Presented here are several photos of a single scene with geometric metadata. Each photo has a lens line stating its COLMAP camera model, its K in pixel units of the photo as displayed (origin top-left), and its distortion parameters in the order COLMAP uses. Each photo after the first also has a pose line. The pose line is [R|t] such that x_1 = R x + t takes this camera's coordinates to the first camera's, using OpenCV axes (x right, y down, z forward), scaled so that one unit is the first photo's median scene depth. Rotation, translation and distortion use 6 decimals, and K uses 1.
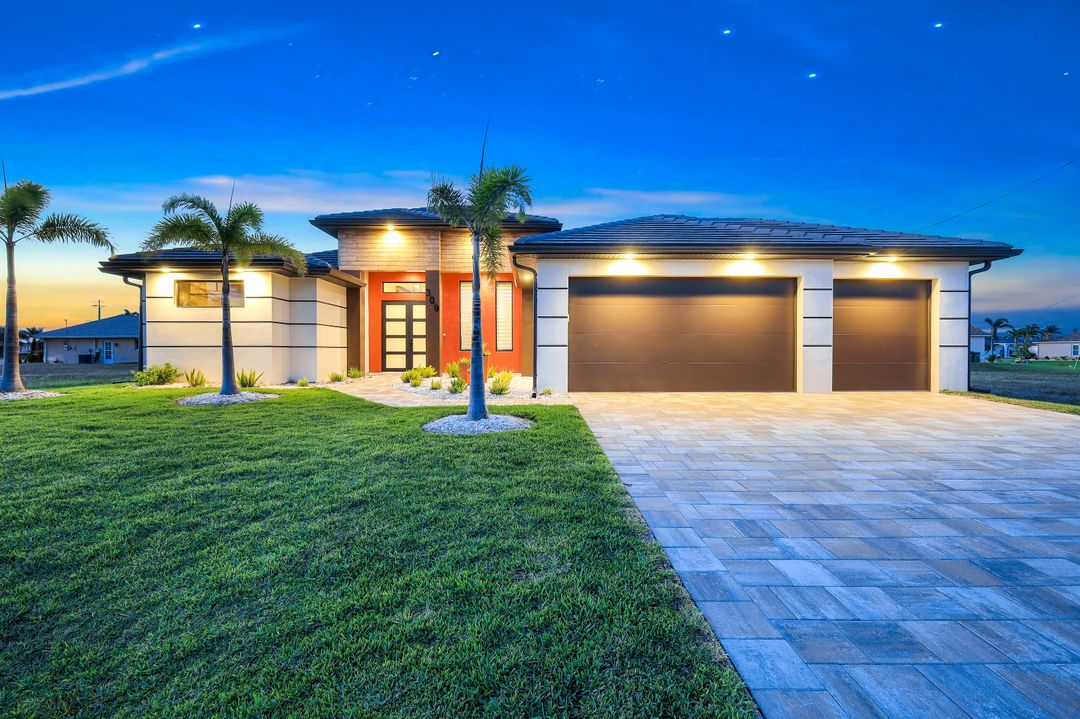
lens RADIAL K [[482.2, 0, 541.8], [0, 482.2, 356.8], [0, 0, 1]] dist [-0.015593, 0.000256]
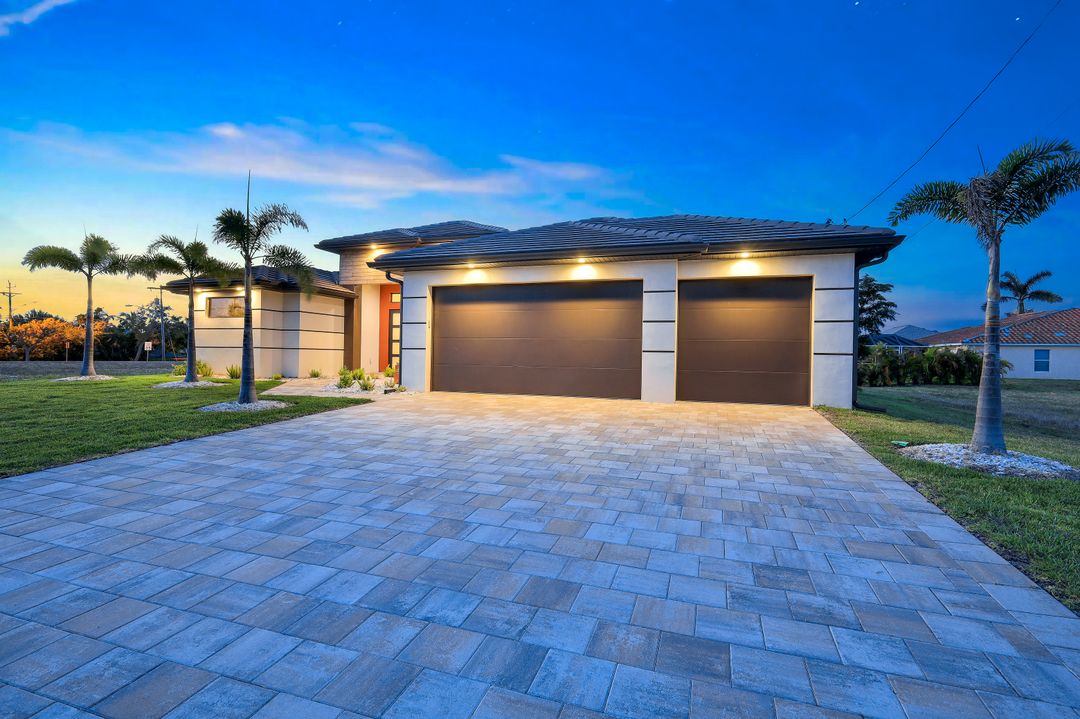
lens RADIAL K [[494.1, 0, 541.2], [0, 494.1, 357.7], [0, 0, 1]] dist [-0.032686, -0.000356]
pose [[0.946802, 0.015718, -0.321432, 0.652997], [-0.019562, 0.999770, -0.008733, 0.002112], [0.321221, 0.014557, 0.946892, 0.012087]]
